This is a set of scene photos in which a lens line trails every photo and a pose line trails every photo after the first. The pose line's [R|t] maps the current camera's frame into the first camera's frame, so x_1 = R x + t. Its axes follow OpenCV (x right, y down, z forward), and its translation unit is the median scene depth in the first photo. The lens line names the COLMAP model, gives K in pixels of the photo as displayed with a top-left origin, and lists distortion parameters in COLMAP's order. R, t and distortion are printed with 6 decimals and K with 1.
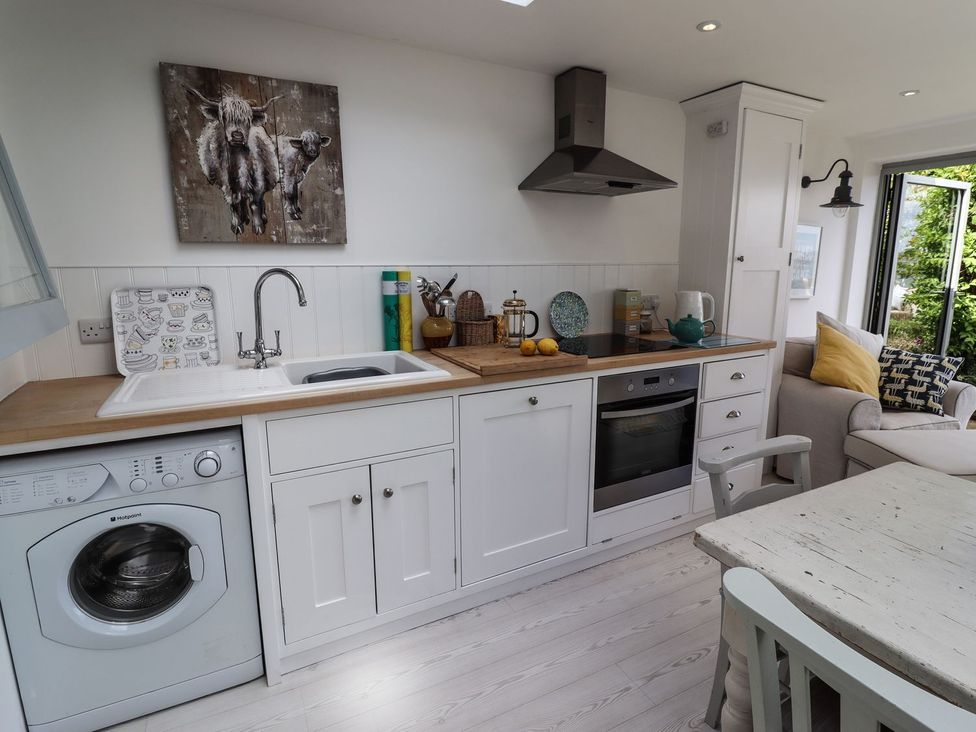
lens RADIAL K [[517.4, 0, 497.6], [0, 517.4, 361.9], [0, 0, 1]] dist [-0.000521, -0.012518]
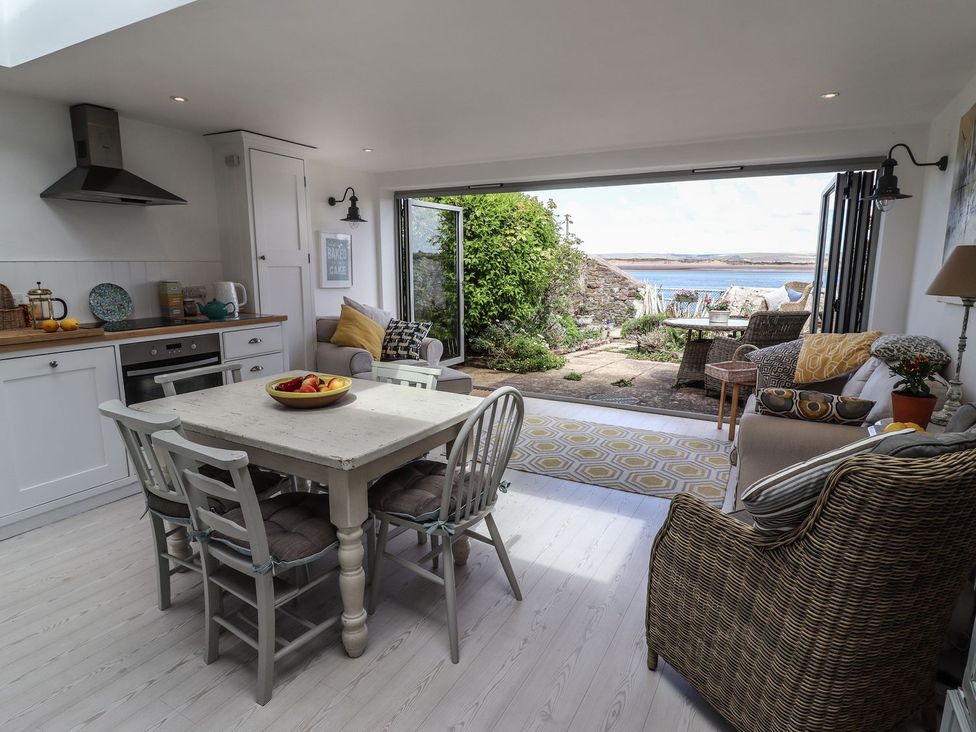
lens RADIAL K [[544.4, 0, 501.8], [0, 544.4, 361.2], [0, 0, 1]] dist [0.001694, -0.011290]
pose [[0.827610, -0.092536, 0.553623, 0.202849], [0.096692, 0.995076, 0.021778, 0.119569], [-0.552913, 0.035507, 0.832482, -0.627098]]
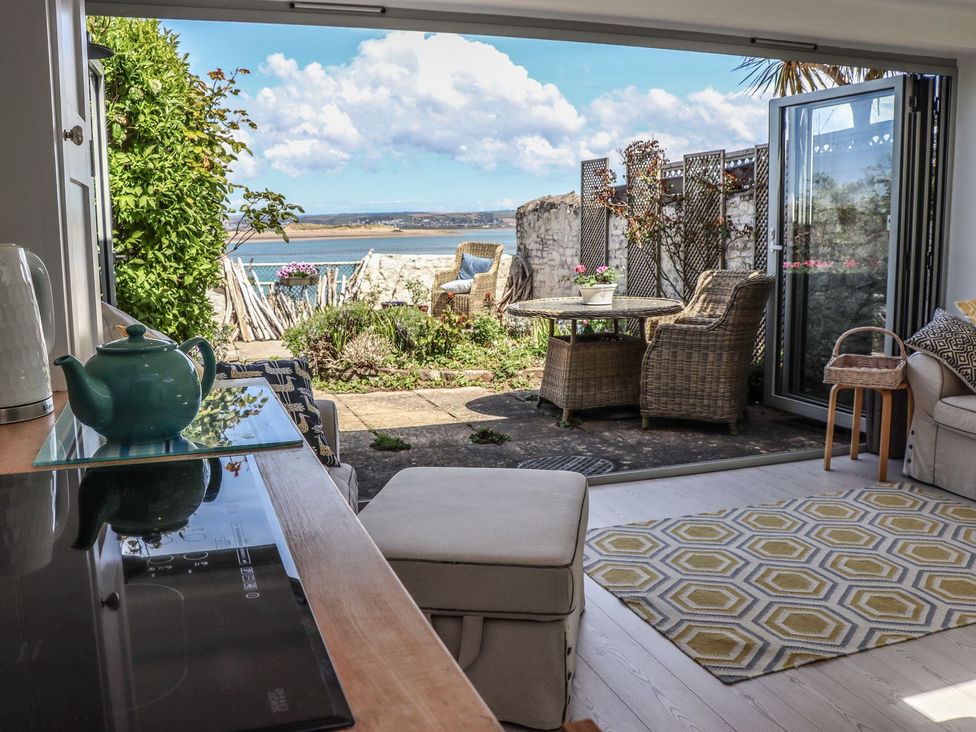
lens RADIAL K [[891.3, 0, 485.7], [0, 891.3, 370.5], [0, 0, 1]] dist [-0.119782, 0.000000]
pose [[0.152225, -0.155274, 0.976073, -0.006292], [0.192707, 0.973291, 0.124777, -0.097810], [-0.969377, 0.169102, 0.178081, 0.823765]]
